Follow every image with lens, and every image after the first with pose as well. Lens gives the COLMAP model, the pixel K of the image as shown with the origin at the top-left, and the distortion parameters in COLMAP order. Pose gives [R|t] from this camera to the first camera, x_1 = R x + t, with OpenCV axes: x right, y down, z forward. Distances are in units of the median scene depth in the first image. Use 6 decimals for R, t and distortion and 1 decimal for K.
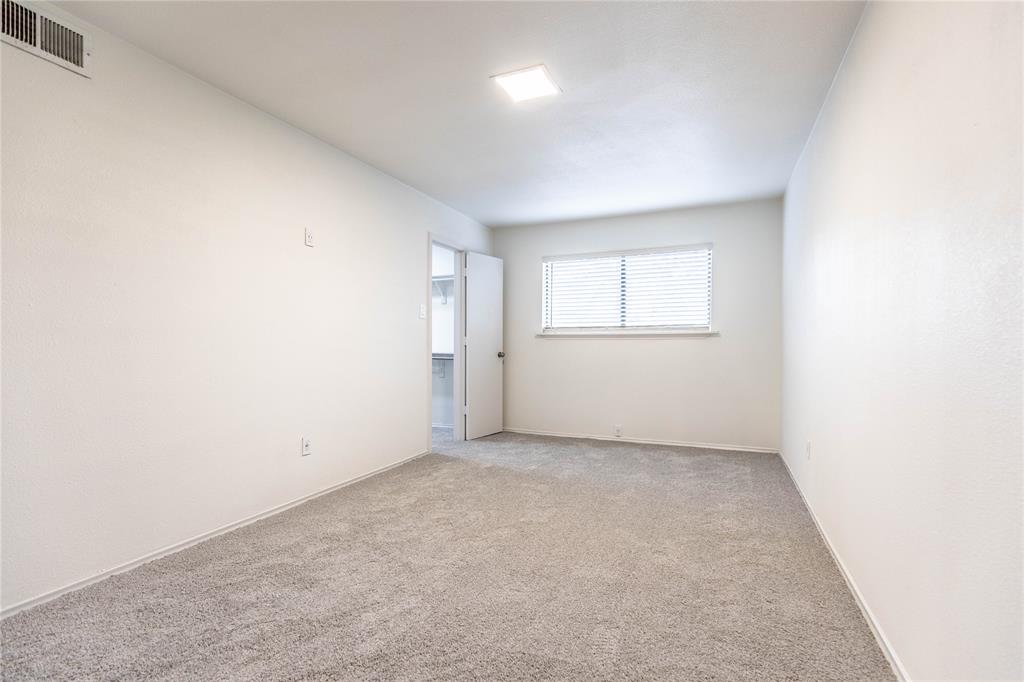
lens RADIAL K [[472.6, 0, 527.6], [0, 472.6, 343.3], [0, 0, 1]] dist [0.019630, -0.000064]
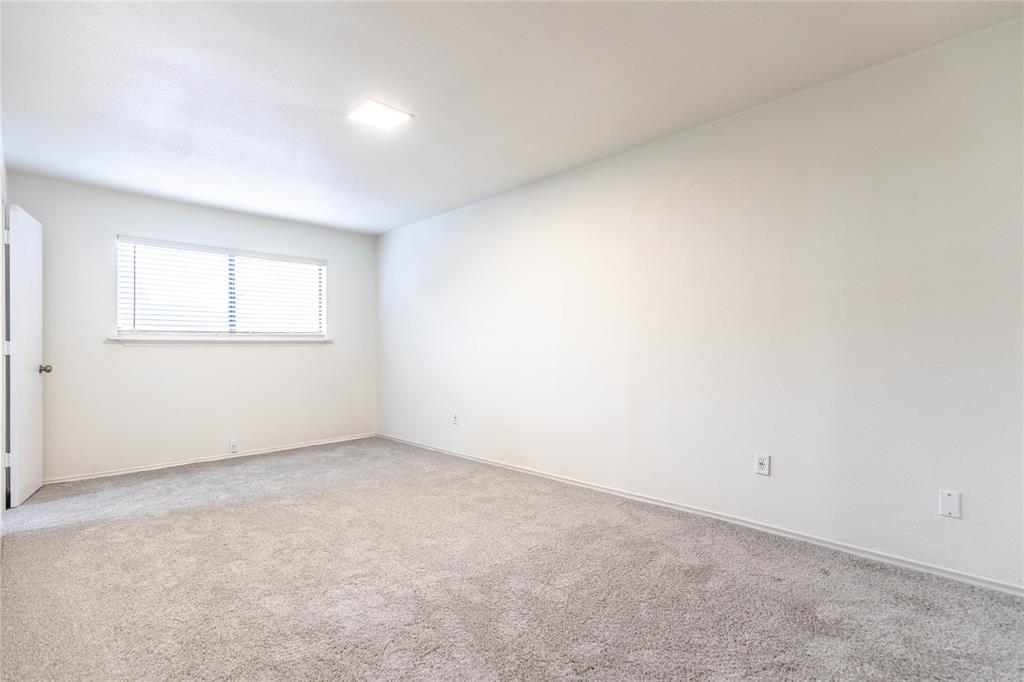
lens RADIAL K [[472.6, 0, 527.6], [0, 472.6, 343.3], [0, 0, 1]] dist [0.019630, -0.000064]
pose [[0.373685, 0.007966, 0.927521, -0.474066], [0.004251, 0.999938, -0.010301, -0.001676], [-0.927546, 0.007792, 0.373628, 0.136578]]
